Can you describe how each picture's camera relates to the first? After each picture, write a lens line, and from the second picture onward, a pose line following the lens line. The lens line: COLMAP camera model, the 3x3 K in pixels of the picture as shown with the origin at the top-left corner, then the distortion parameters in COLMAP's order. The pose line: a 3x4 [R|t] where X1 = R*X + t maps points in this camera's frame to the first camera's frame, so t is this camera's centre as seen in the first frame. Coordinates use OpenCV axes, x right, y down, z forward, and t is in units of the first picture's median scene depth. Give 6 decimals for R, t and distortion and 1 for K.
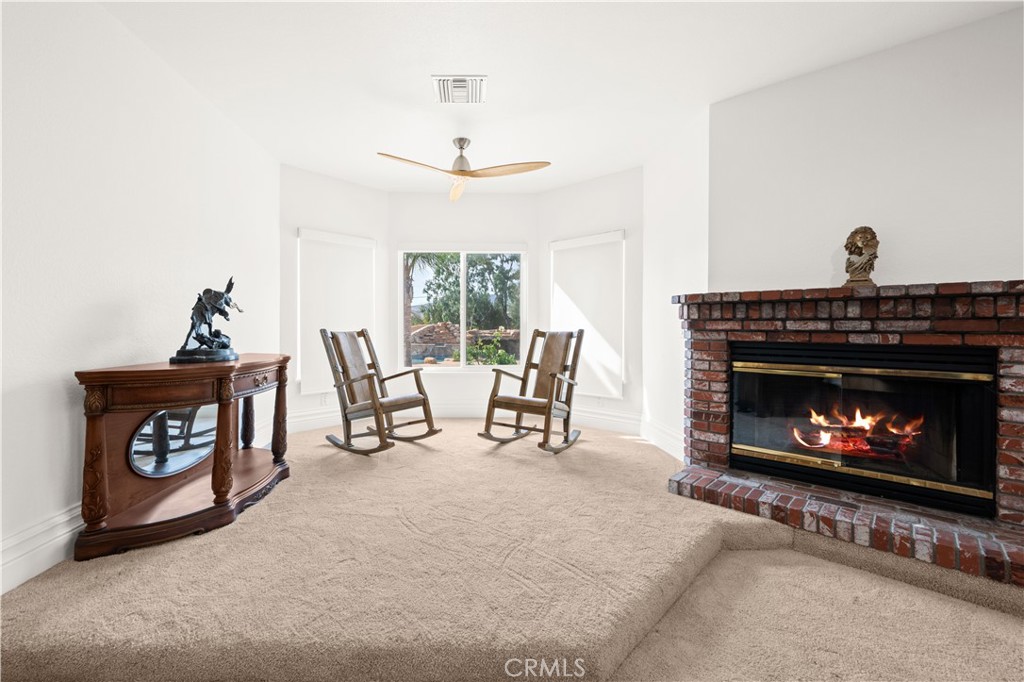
lens RADIAL K [[408.9, 0, 499.1], [0, 408.9, 345.5], [0, 0, 1]] dist [-0.001145, -0.000136]
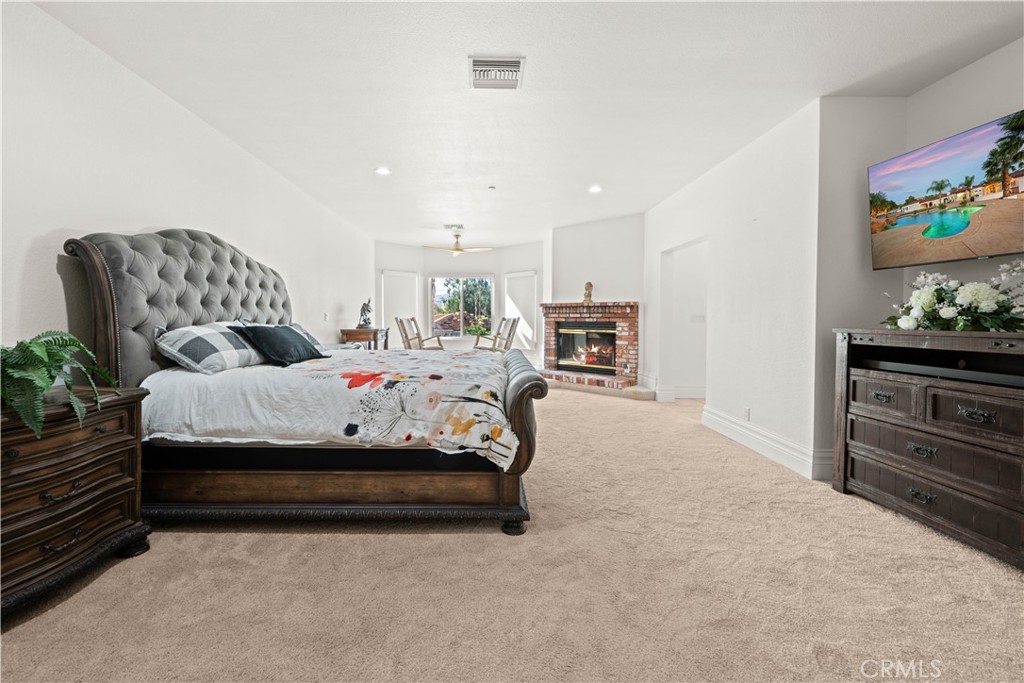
lens RADIAL K [[404.6, 0, 514.4], [0, 404.6, 342.2], [0, 0, 1]] dist [-0.001140, -0.000175]
pose [[0.999904, -0.001565, -0.013760, 0.329398], [0.001837, 0.999803, 0.019750, 0.072145], [0.013726, -0.019773, 0.999710, -1.619753]]
